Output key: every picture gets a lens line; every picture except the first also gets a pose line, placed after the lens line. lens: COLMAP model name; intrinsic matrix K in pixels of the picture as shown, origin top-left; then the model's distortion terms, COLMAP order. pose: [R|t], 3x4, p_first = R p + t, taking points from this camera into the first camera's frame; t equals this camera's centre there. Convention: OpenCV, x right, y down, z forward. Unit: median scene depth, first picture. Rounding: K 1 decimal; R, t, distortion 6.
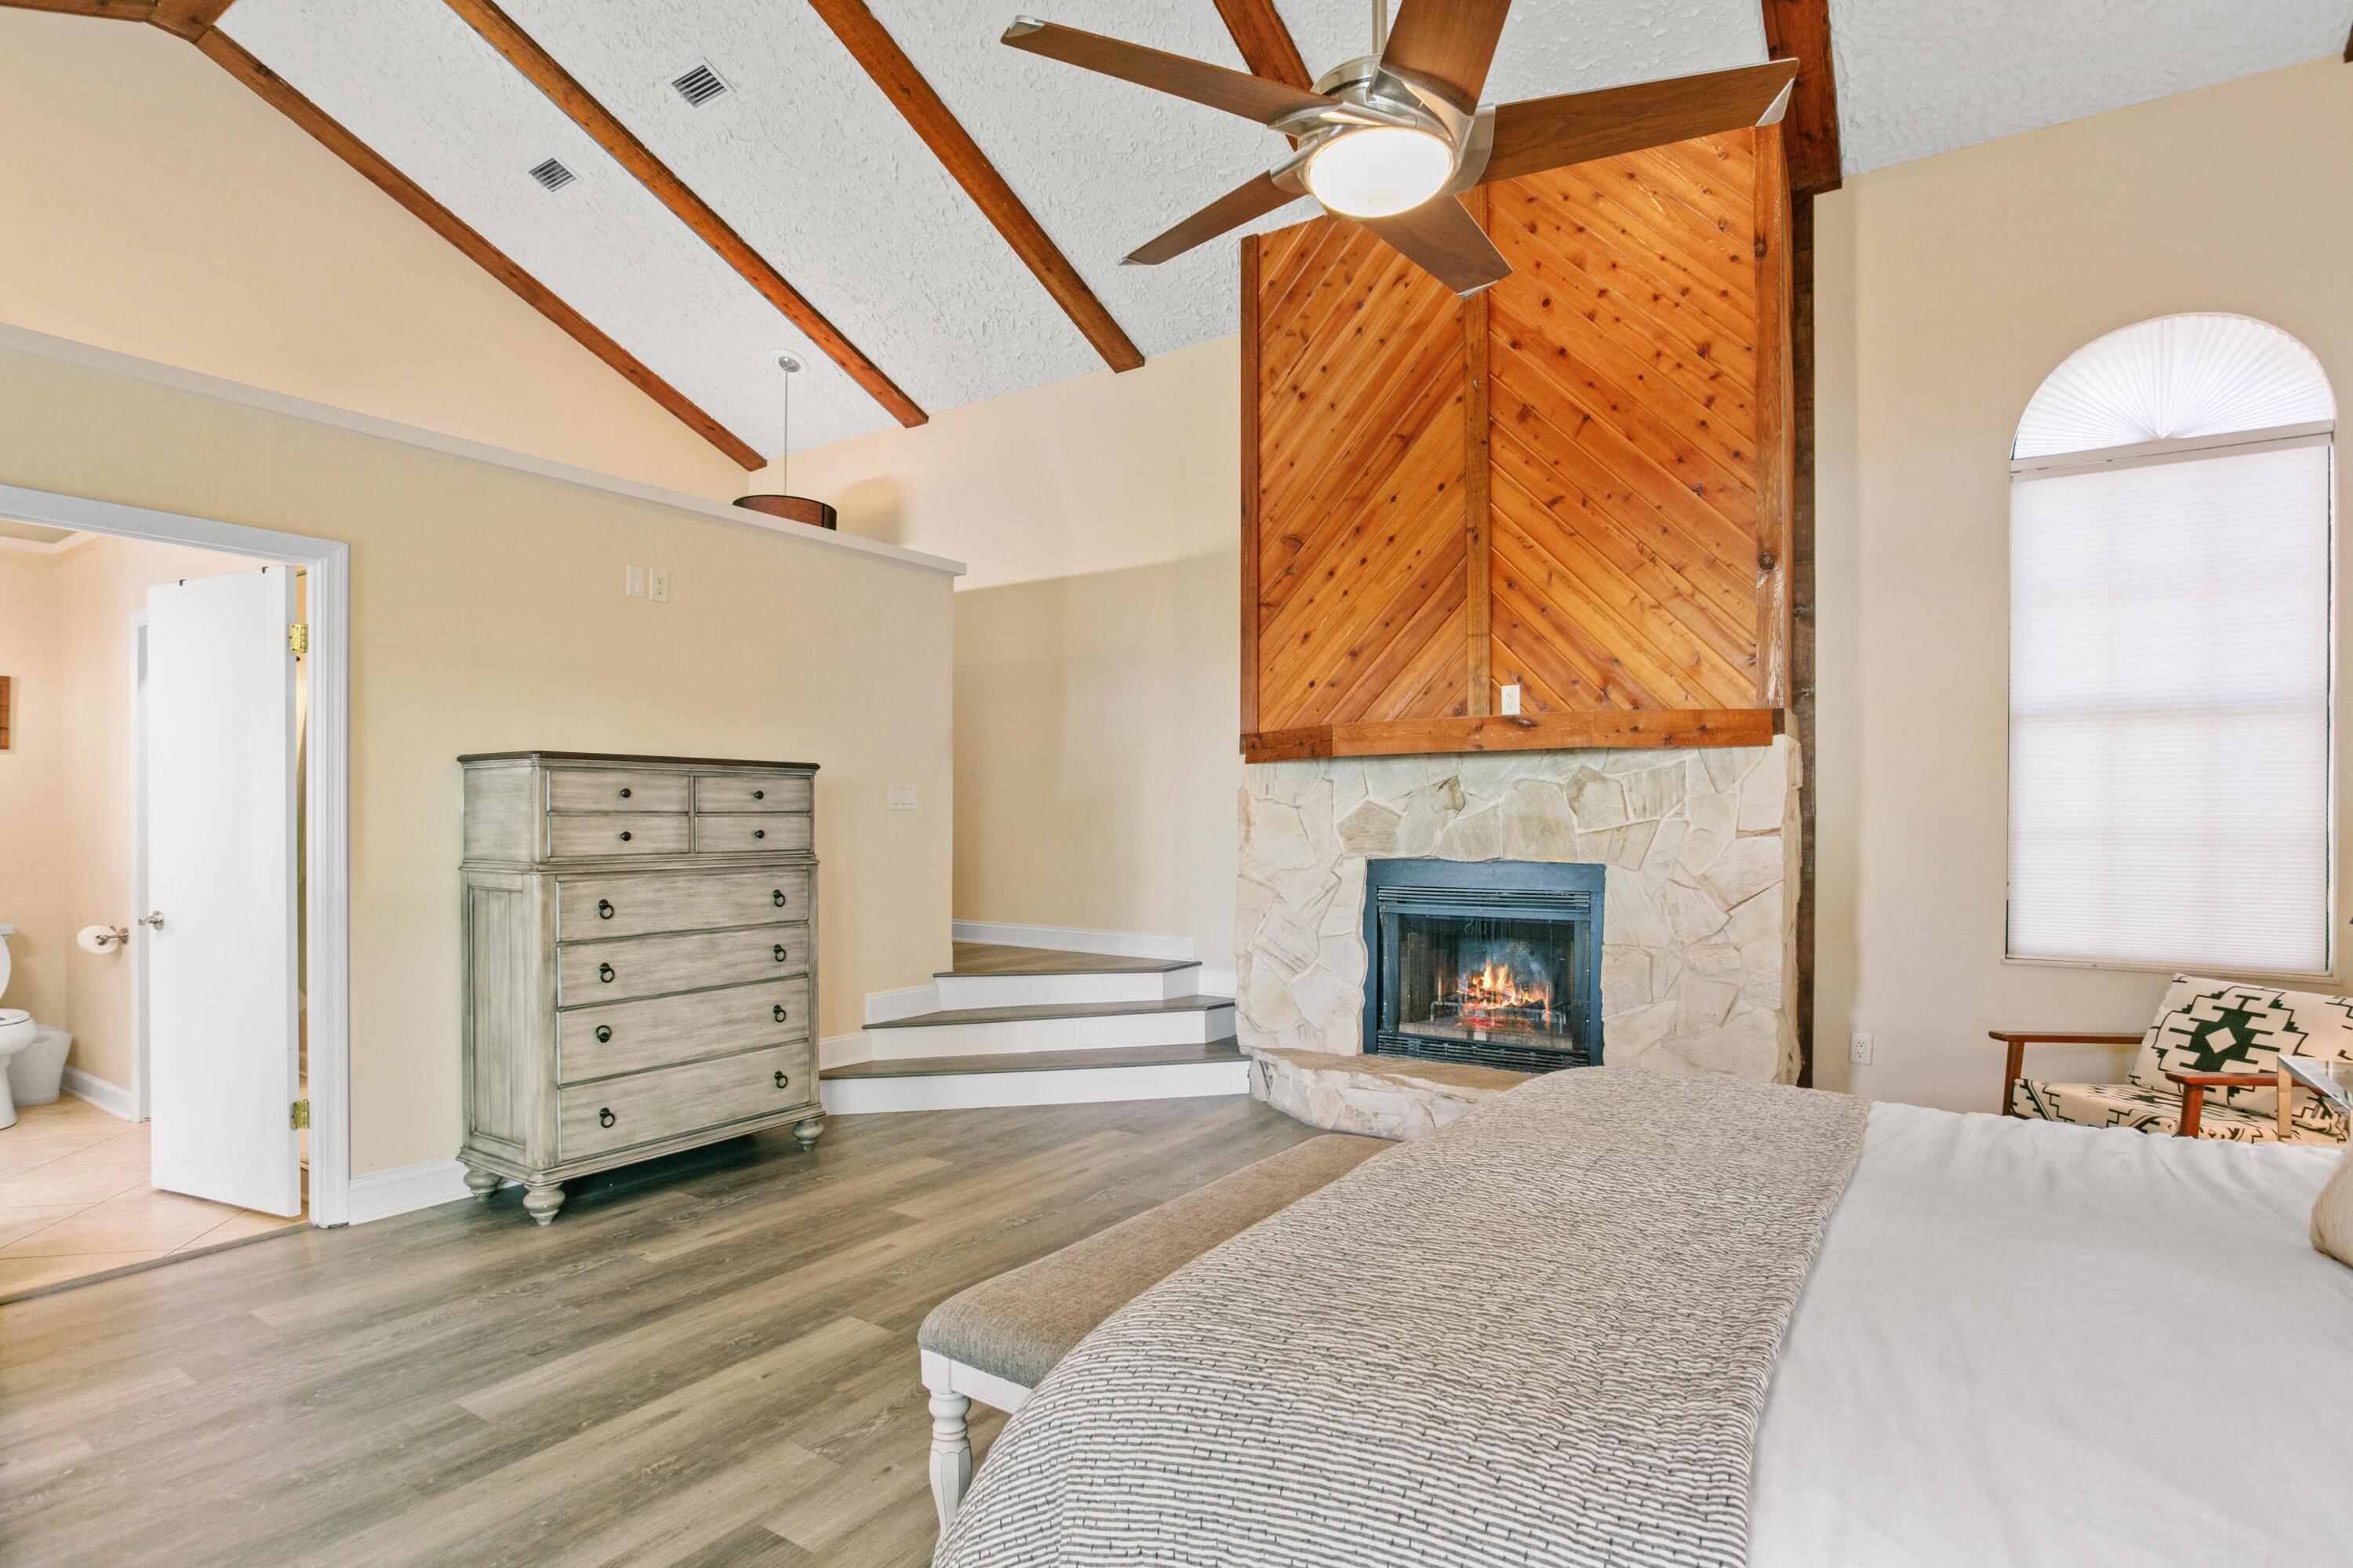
lens RADIAL K [[1217.6, 0, 1171.4], [0, 1217.6, 821.7], [0, 0, 1]] dist [-0.053548, 0.031616]
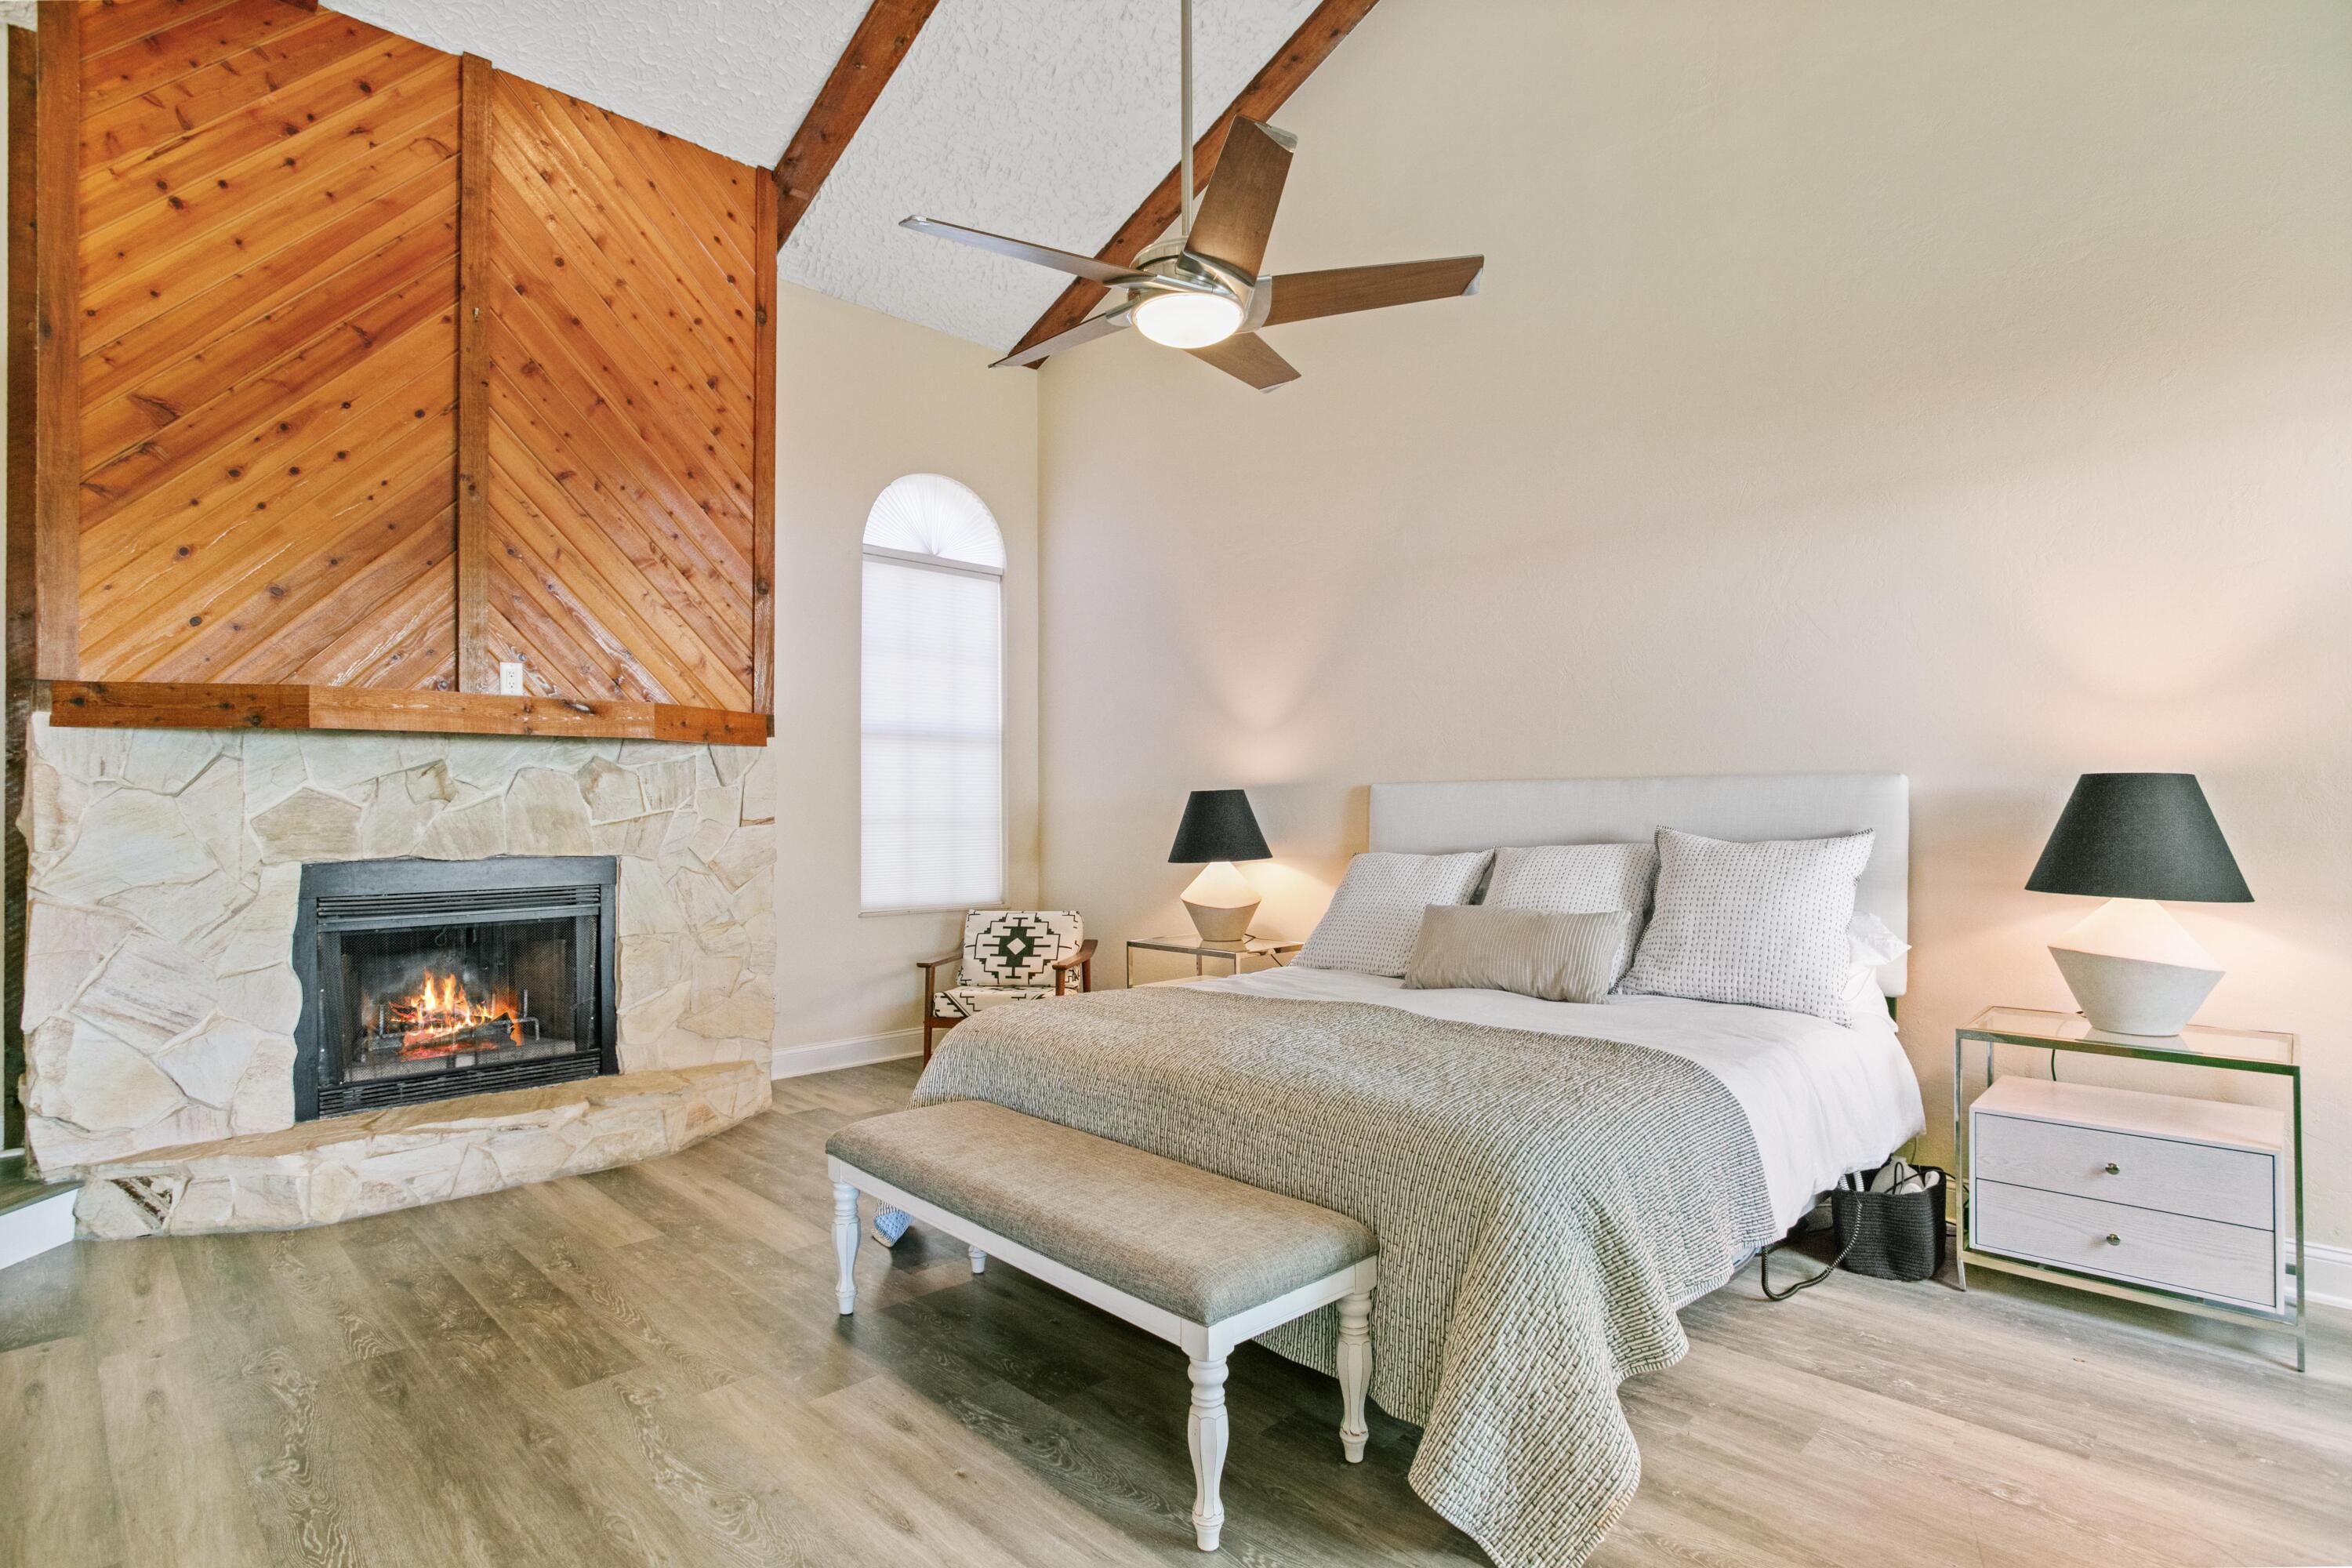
lens RADIAL K [[1207.6, 0, 1173.1], [0, 1207.6, 791.7], [0, 0, 1]] dist [-0.045448, 0.026886]
pose [[0.197333, 0.011906, 0.980264, -0.499541], [0.005212, 0.999899, -0.013193, -0.001963], [-0.980323, 0.007713, 0.197251, 0.346669]]
